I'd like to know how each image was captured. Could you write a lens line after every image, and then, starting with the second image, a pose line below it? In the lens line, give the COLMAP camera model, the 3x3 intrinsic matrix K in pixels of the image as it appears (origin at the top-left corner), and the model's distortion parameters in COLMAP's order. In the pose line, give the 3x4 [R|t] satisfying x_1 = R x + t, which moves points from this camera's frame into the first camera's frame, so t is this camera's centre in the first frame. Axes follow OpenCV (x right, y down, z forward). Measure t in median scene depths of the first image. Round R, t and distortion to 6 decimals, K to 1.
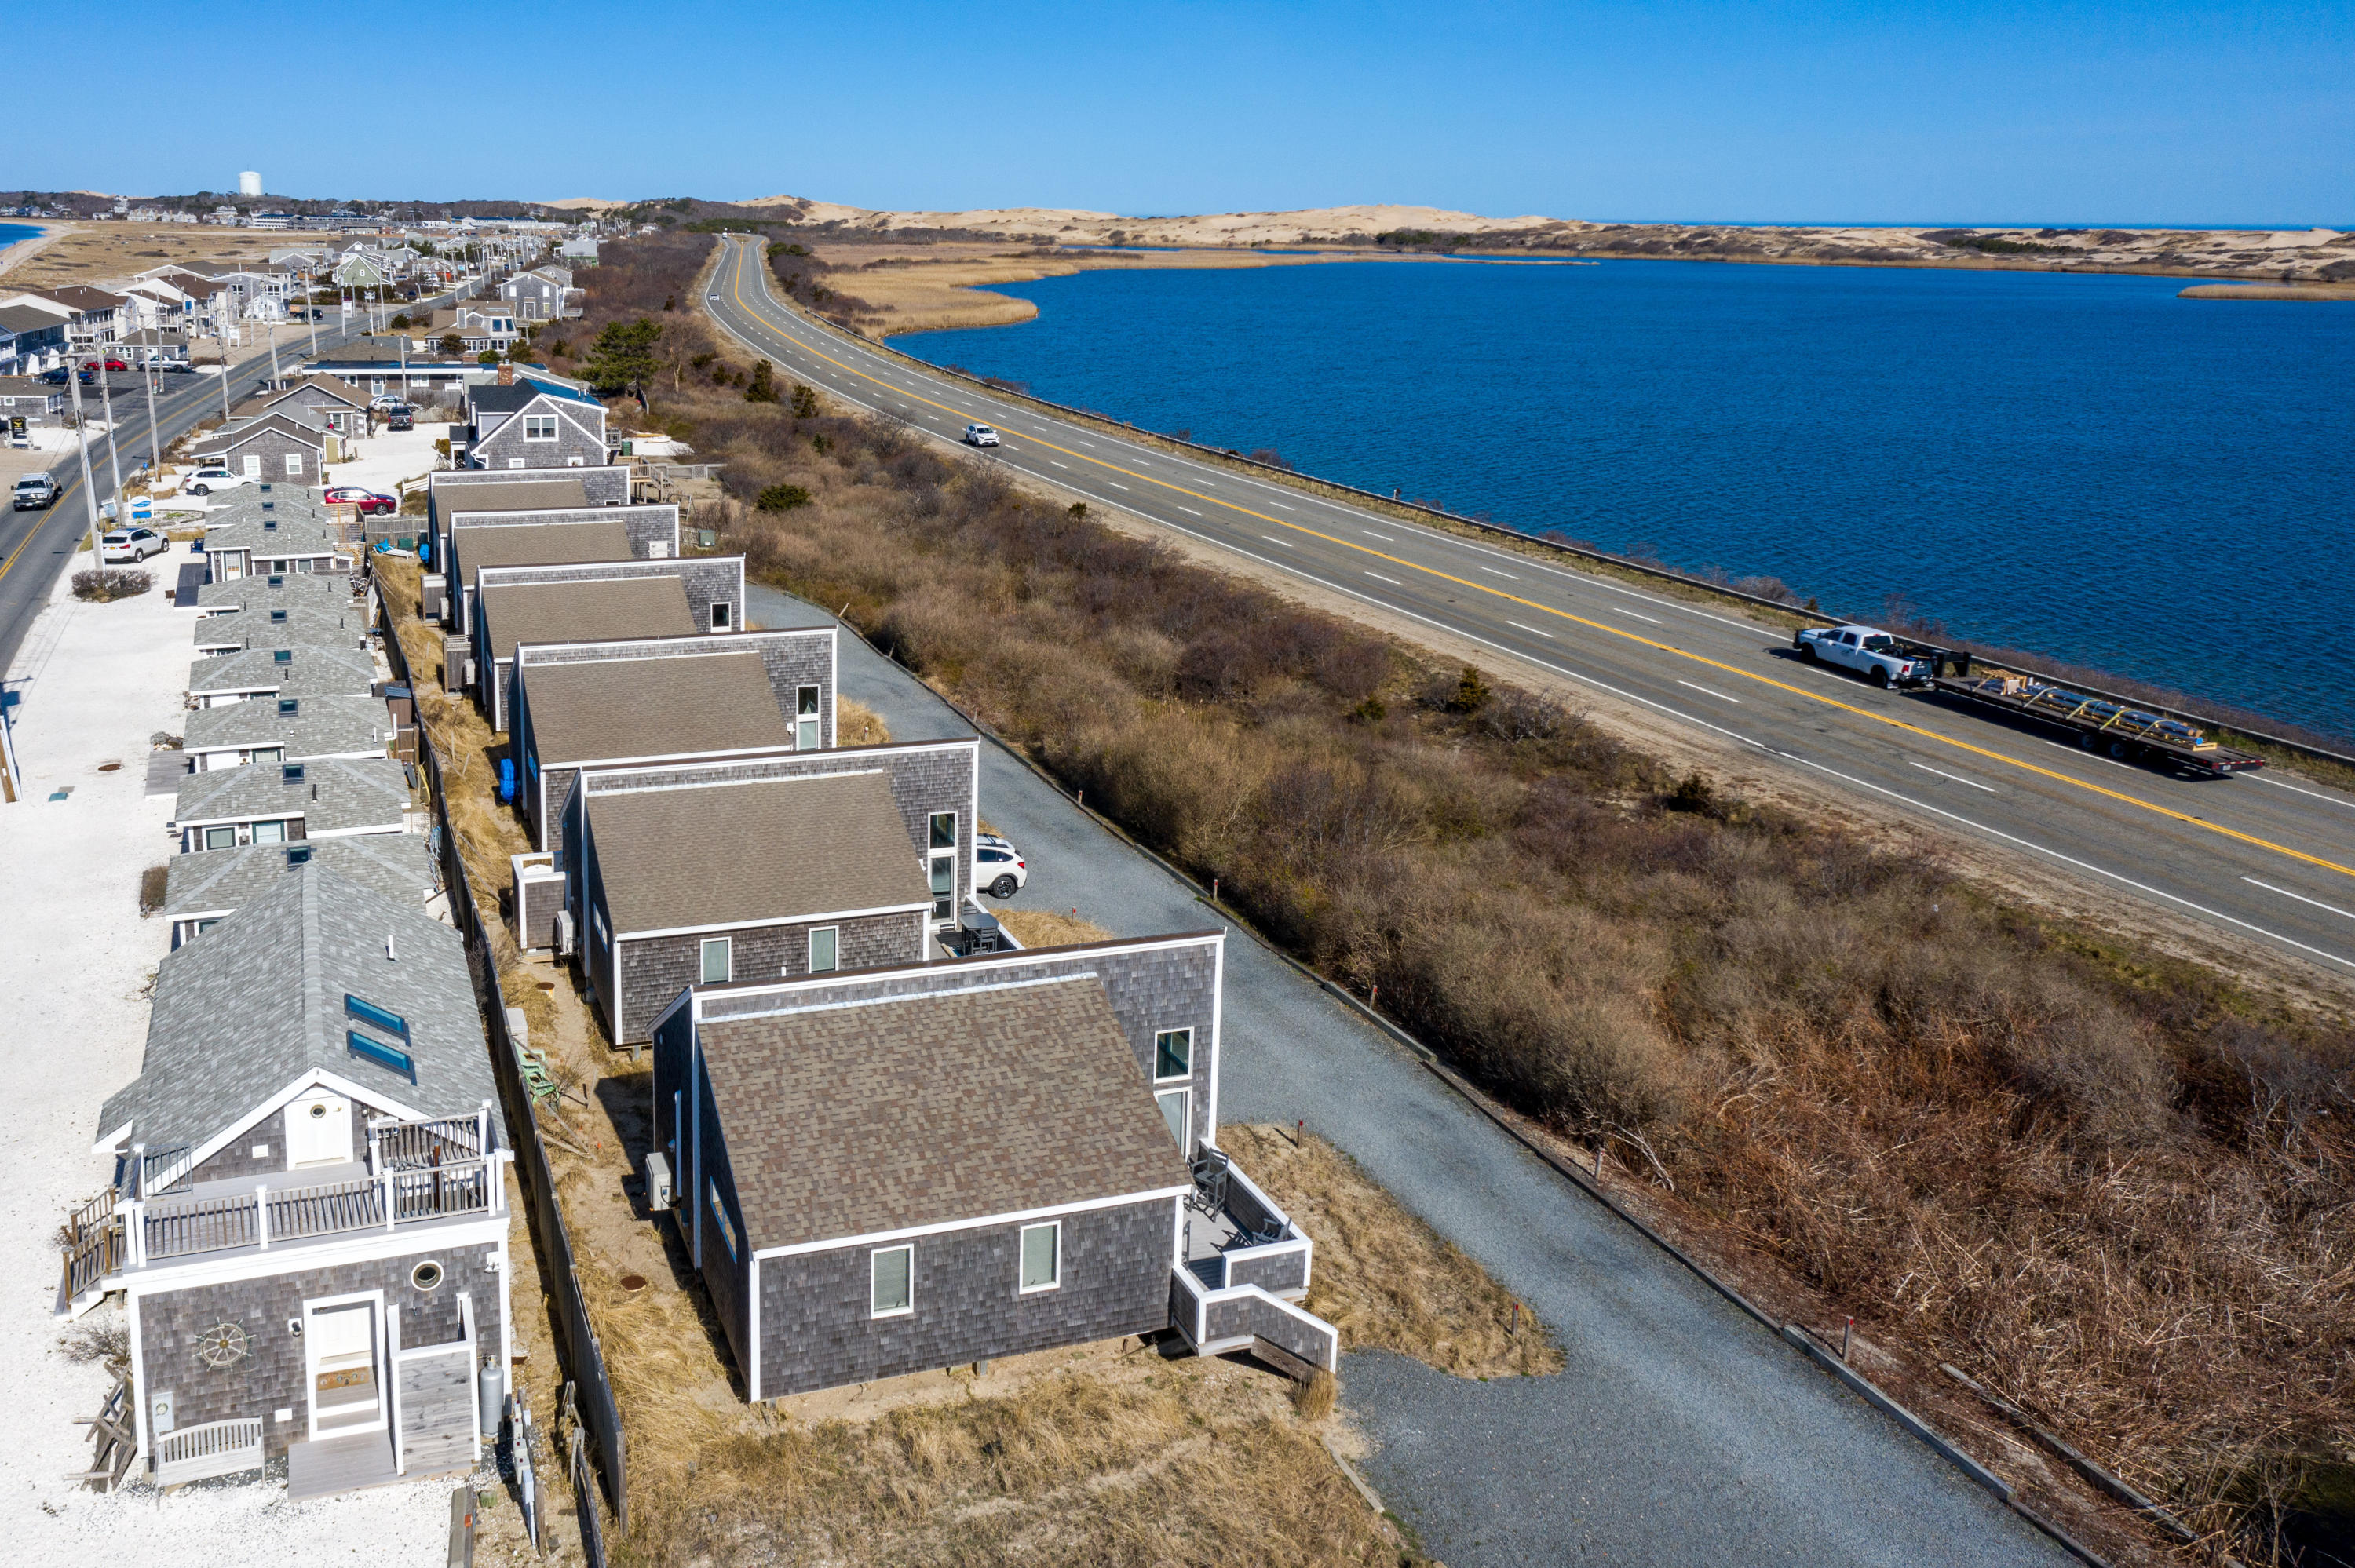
lens RADIAL K [[1910.2, 0, 925.7], [0, 1910.2, 572.8], [0, 0, 1]] dist [0.010813, 0.001755]
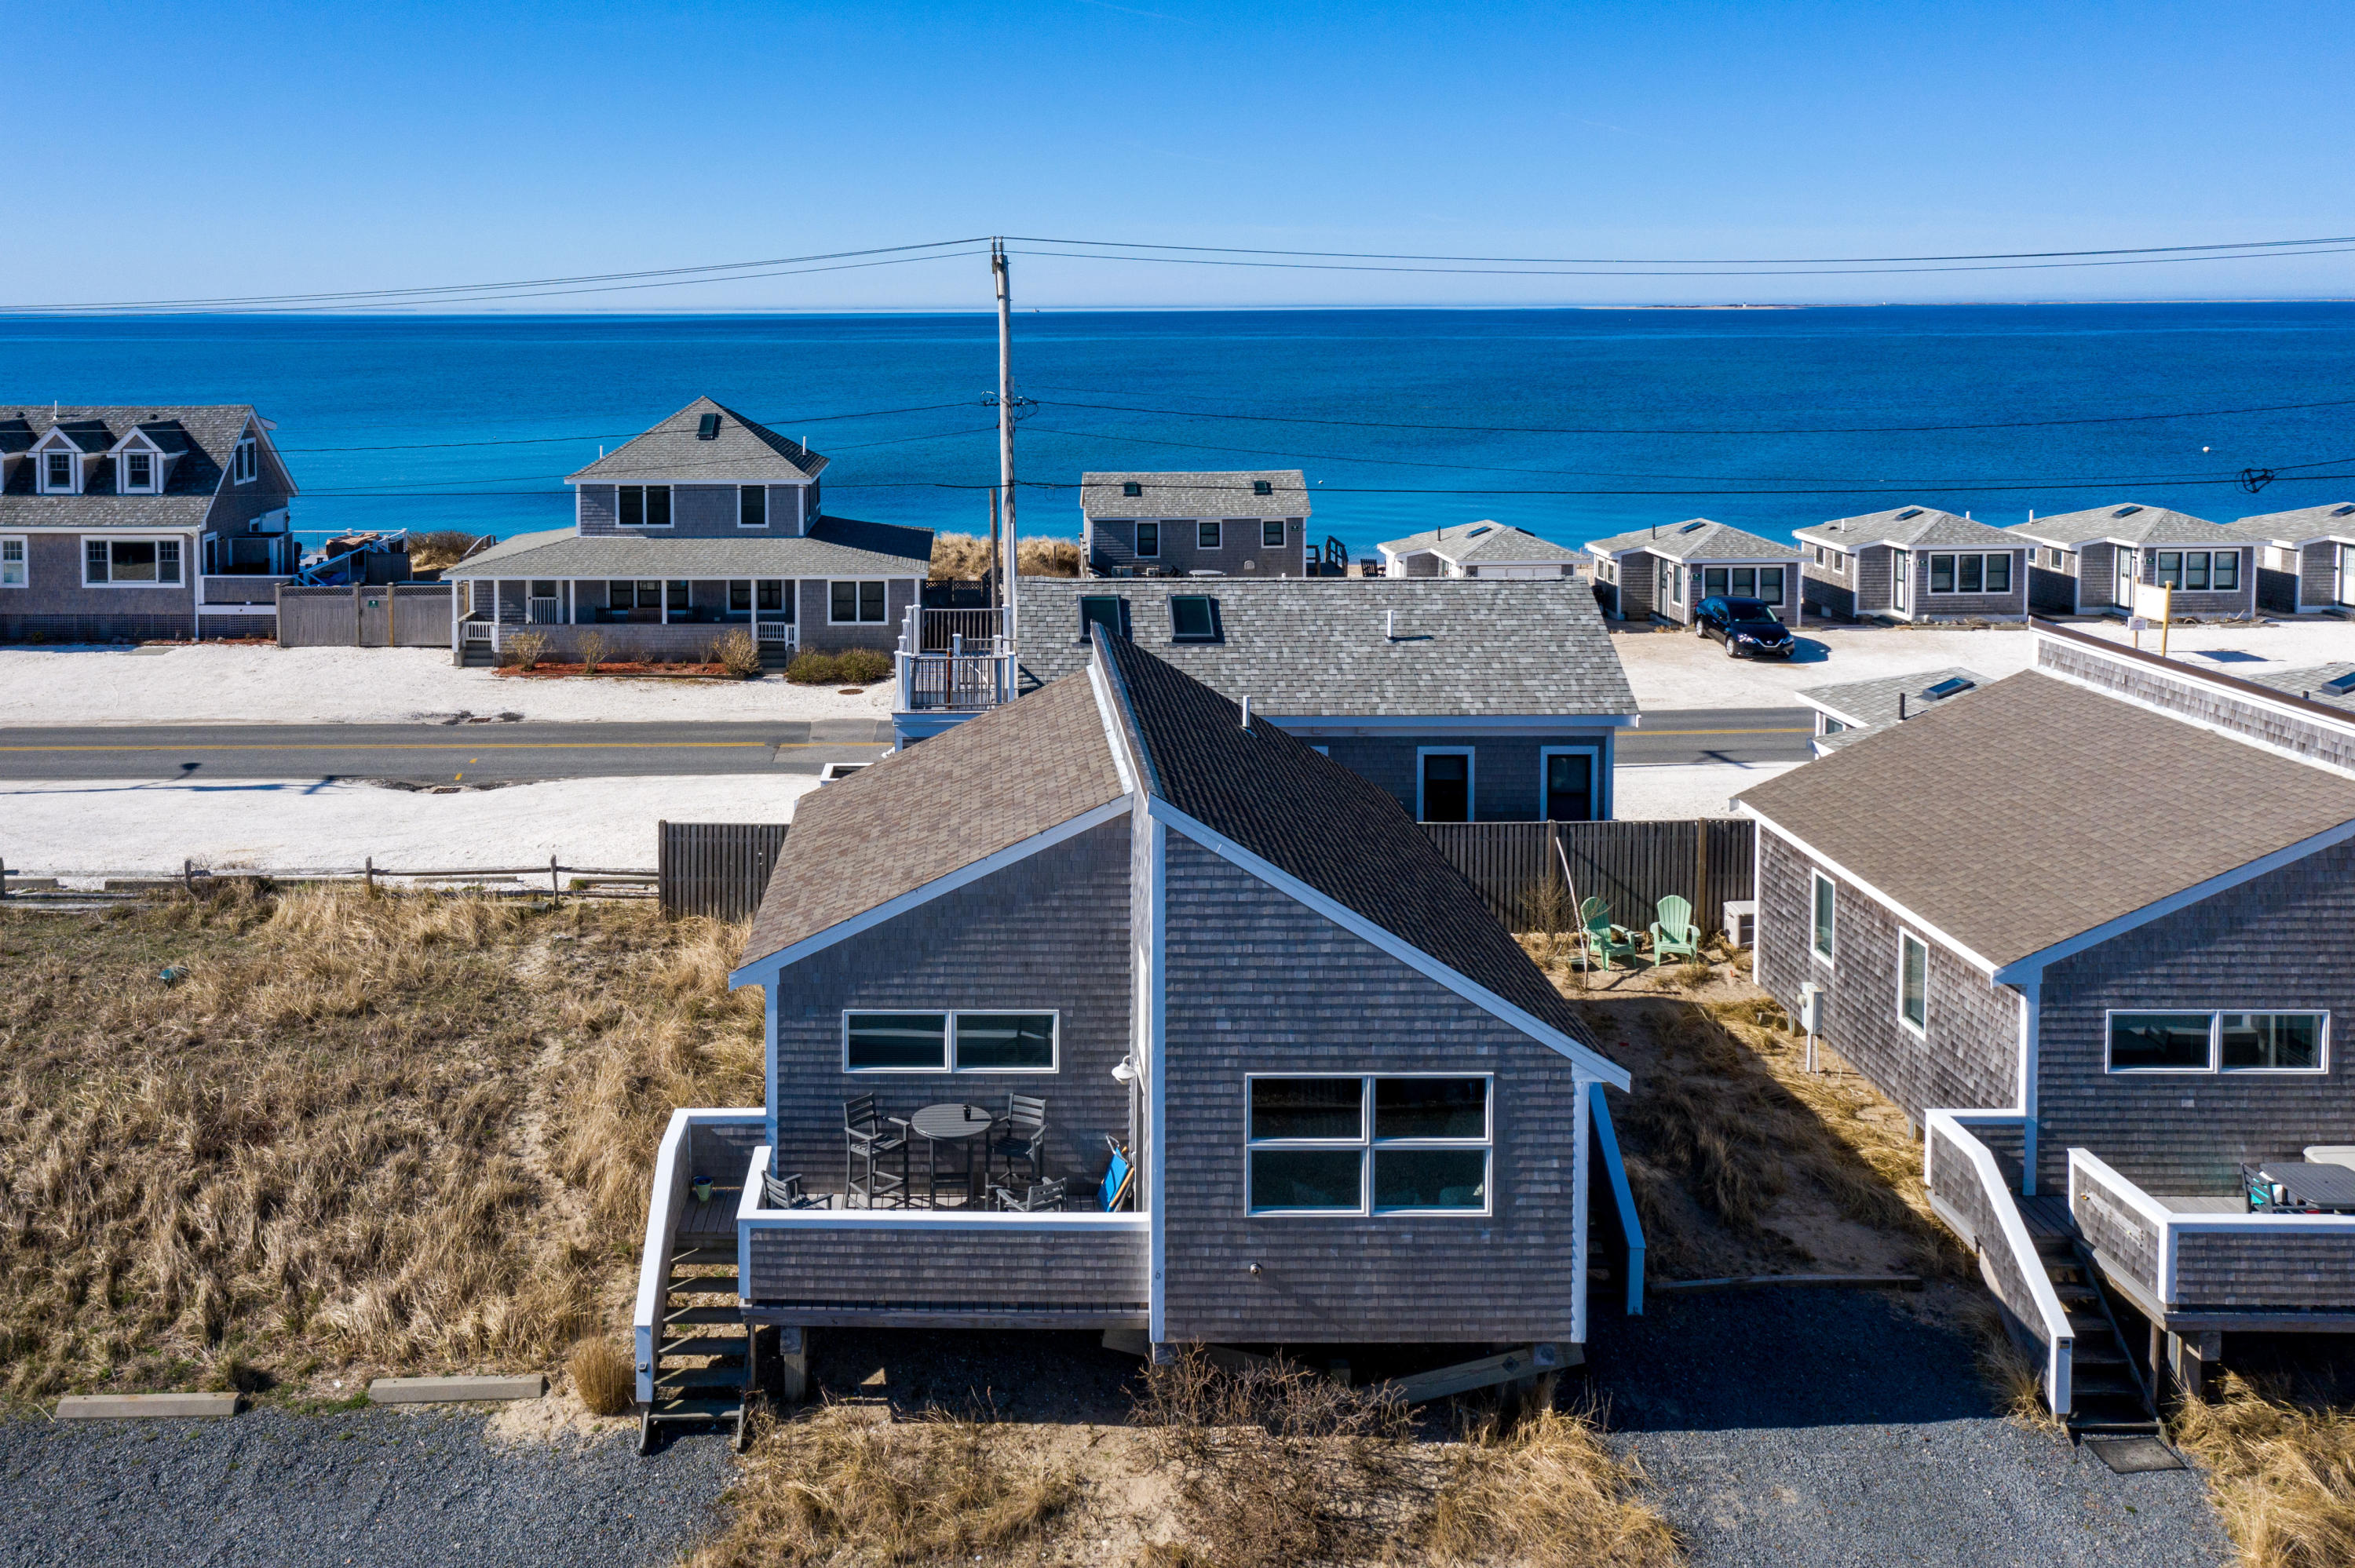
lens RADIAL K [[1945.0, 0, 964.9], [0, 1945.0, 385.0], [0, 0, 1]] dist [-0.003372, 0.013438]
pose [[-0.309944, 0.027778, -0.950349, 0.422068], [-0.174062, 0.981021, 0.085443, 0.027893], [0.934685, 0.191903, -0.299227, 0.696199]]
